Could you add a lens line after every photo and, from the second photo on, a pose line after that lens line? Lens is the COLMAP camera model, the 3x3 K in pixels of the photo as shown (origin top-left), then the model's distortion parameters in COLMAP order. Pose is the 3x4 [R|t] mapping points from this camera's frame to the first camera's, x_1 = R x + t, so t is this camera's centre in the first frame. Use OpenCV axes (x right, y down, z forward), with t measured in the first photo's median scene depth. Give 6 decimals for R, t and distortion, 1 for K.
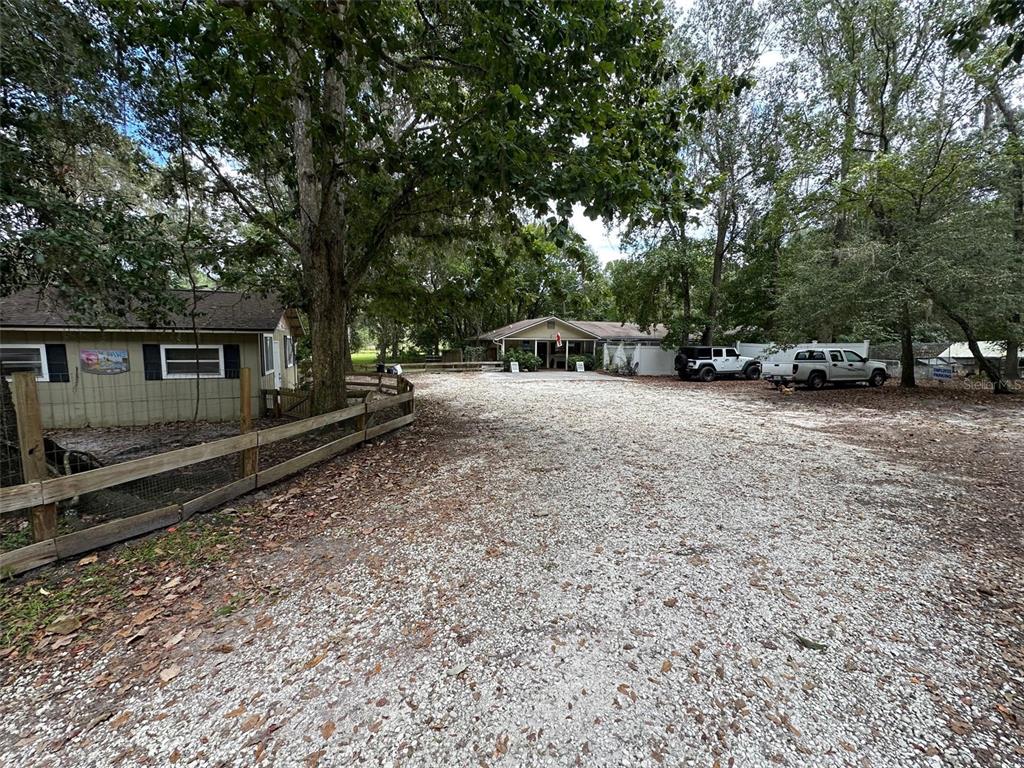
lens RADIAL K [[413.3, 0, 512.3], [0, 413.3, 385.6], [0, 0, 1]] dist [-0.004557, -0.000212]
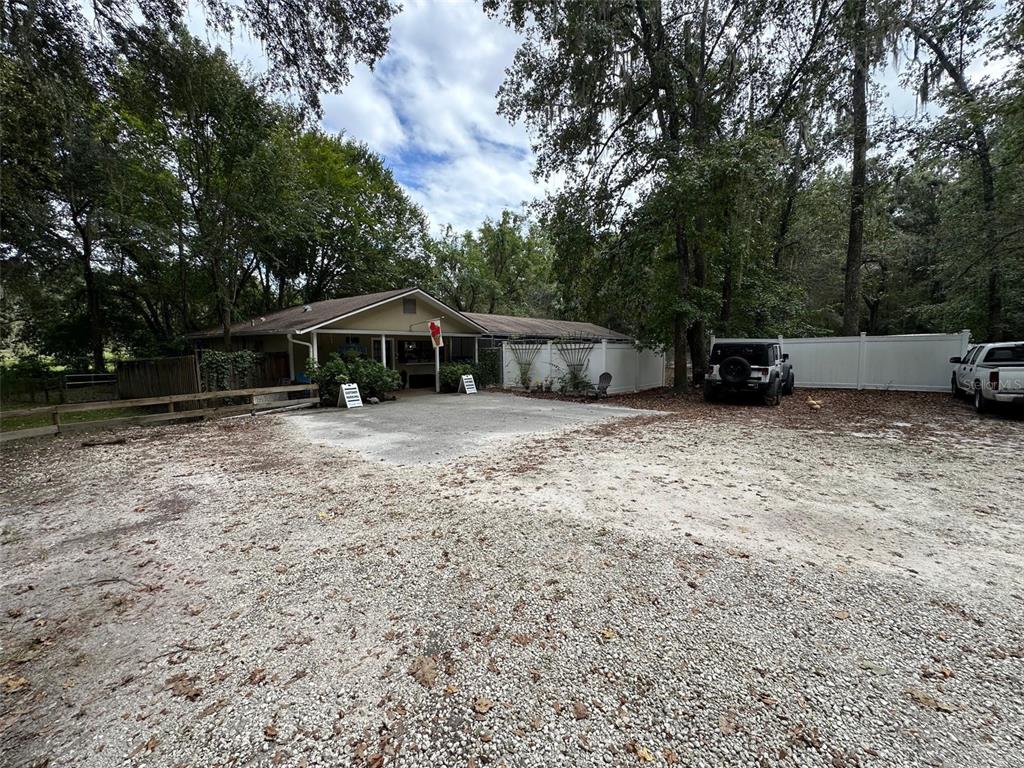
lens RADIAL K [[413.3, 0, 514.2], [0, 413.3, 382.3], [0, 0, 1]] dist [-0.004557, -0.000212]
pose [[0.819253, -0.059563, 0.570330, -0.097470], [0.069125, 0.997596, 0.004891, -0.046945], [-0.569250, 0.035417, 0.821401, 0.518370]]
